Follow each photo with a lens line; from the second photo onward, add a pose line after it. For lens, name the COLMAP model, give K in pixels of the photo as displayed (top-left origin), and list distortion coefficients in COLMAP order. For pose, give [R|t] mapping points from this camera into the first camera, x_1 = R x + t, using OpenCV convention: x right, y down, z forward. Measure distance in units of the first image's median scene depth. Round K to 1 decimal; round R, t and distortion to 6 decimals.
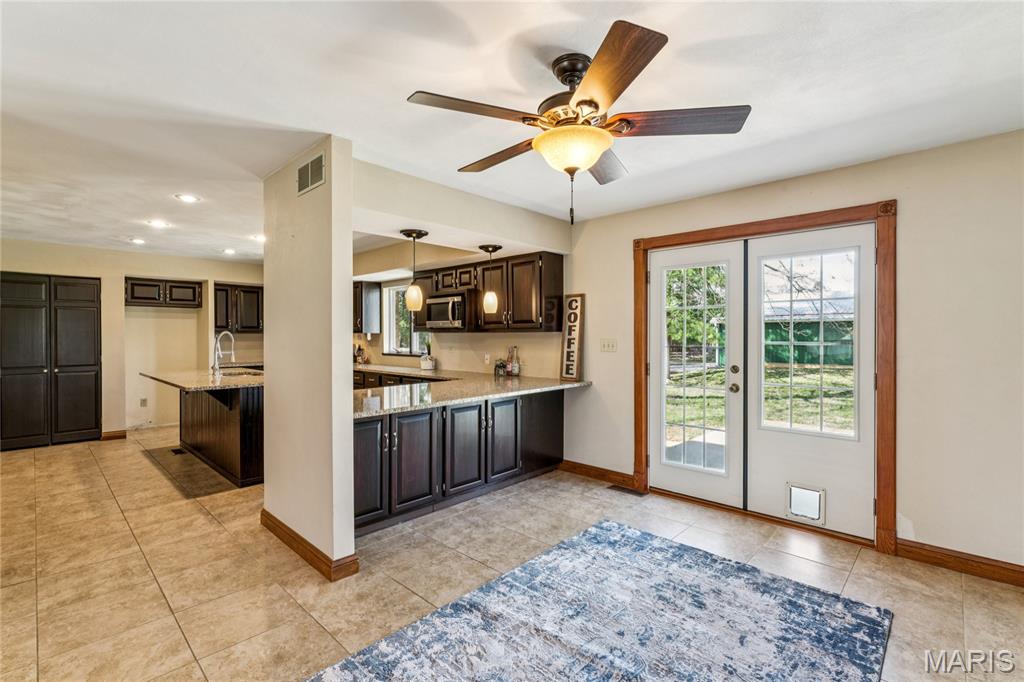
lens RADIAL K [[463.3, 0, 509.0], [0, 463.3, 341.3], [0, 0, 1]] dist [-0.002349, -0.000599]
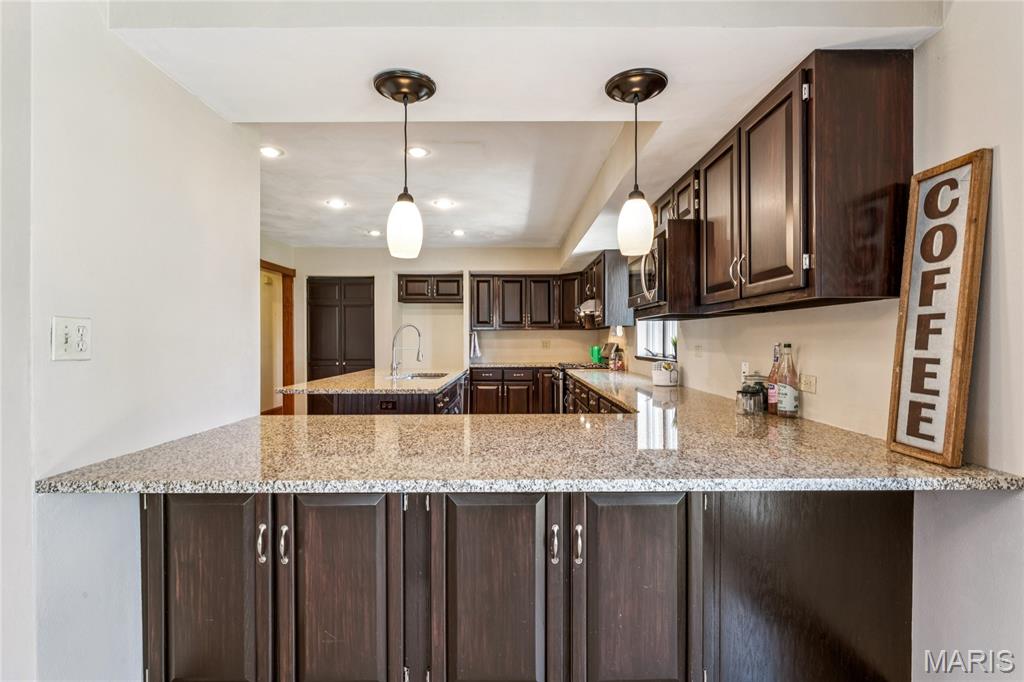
lens RADIAL K [[494.2, 0, 507.4], [0, 494.2, 341.6], [0, 0, 1]] dist [-0.002988, -0.001175]
pose [[0.690033, 0.004707, -0.723763, 0.142617], [-0.009984, 0.999946, -0.003015, 0.011548], [0.723709, 0.009306, 0.690042, 0.482254]]
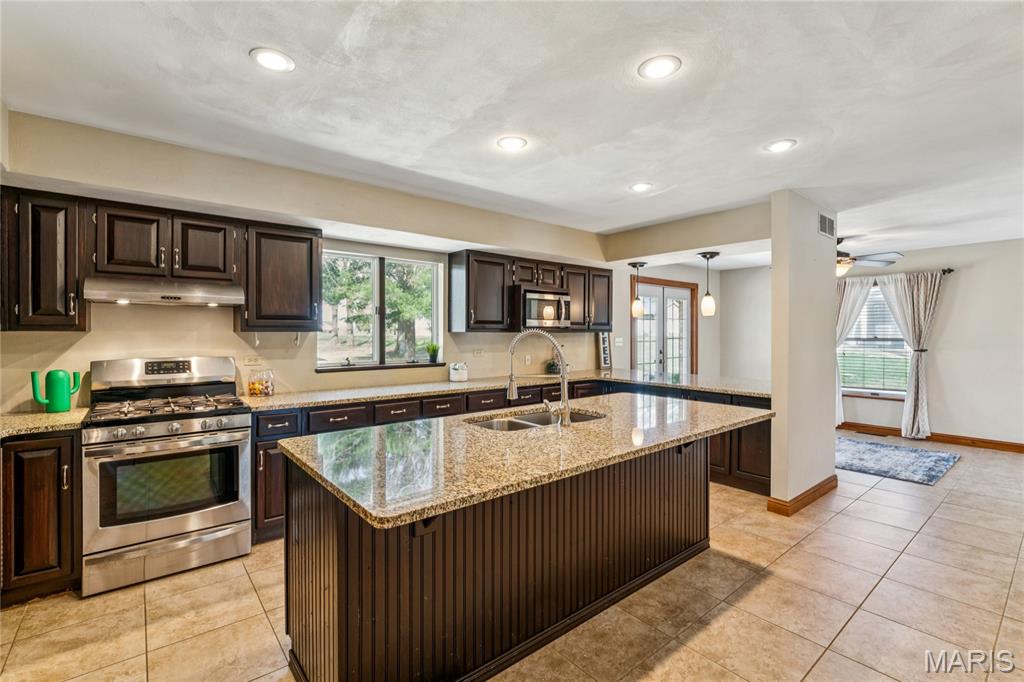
lens RADIAL K [[463.3, 0, 510.3], [0, 463.3, 337.4], [0, 0, 1]] dist [-0.002349, -0.000599]
pose [[0.115683, -0.007867, 0.993255, -0.991185], [0.014224, 0.999879, 0.006263, -0.014627], [-0.993184, 0.013404, 0.115781, 0.907031]]
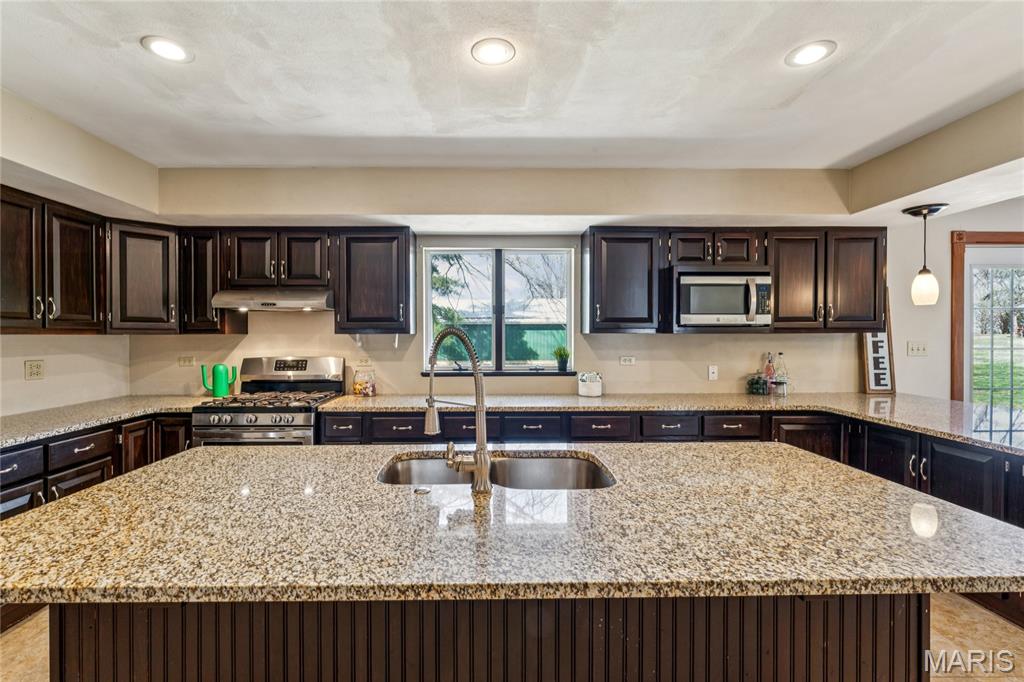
lens RADIAL K [[463.3, 0, 504.7], [0, 463.3, 340.6], [0, 0, 1]] dist [-0.002349, -0.000599]
pose [[0.712478, -0.007117, 0.701659, -0.727310], [0.011366, 0.999934, -0.001400, -0.010704], [-0.701603, 0.008972, 0.712512, 0.718317]]
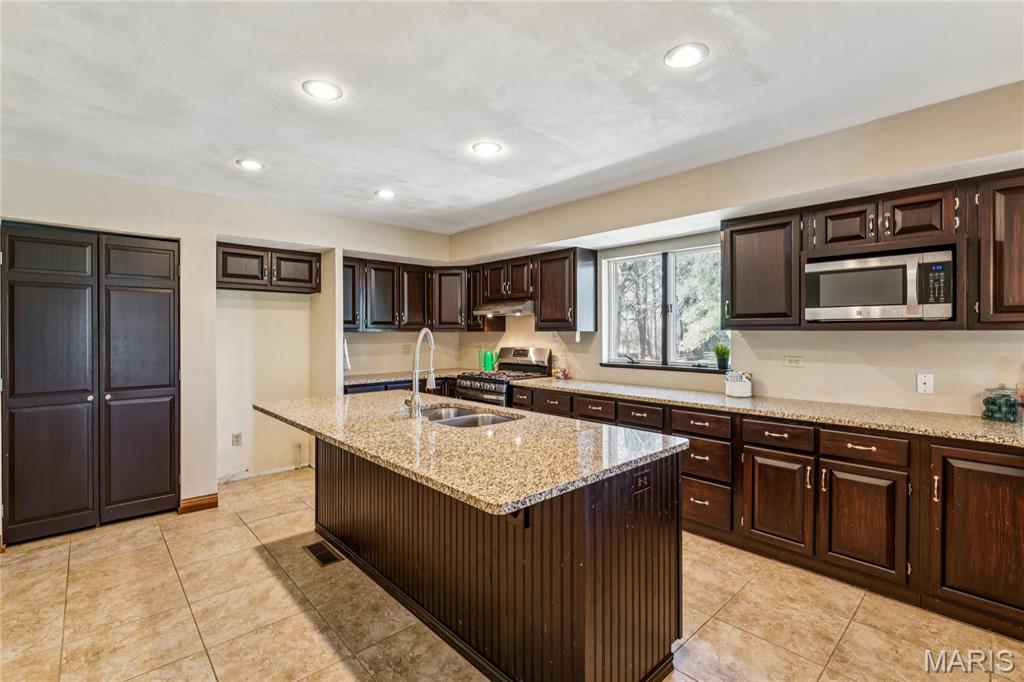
lens RADIAL K [[463.3, 0, 510.2], [0, 463.3, 335.8], [0, 0, 1]] dist [-0.002349, -0.000599]
pose [[0.998101, -0.000401, -0.061593, -0.453402], [-0.000023, 0.999976, -0.006890, -0.009153], [0.061594, 0.006879, 0.998078, 0.464649]]
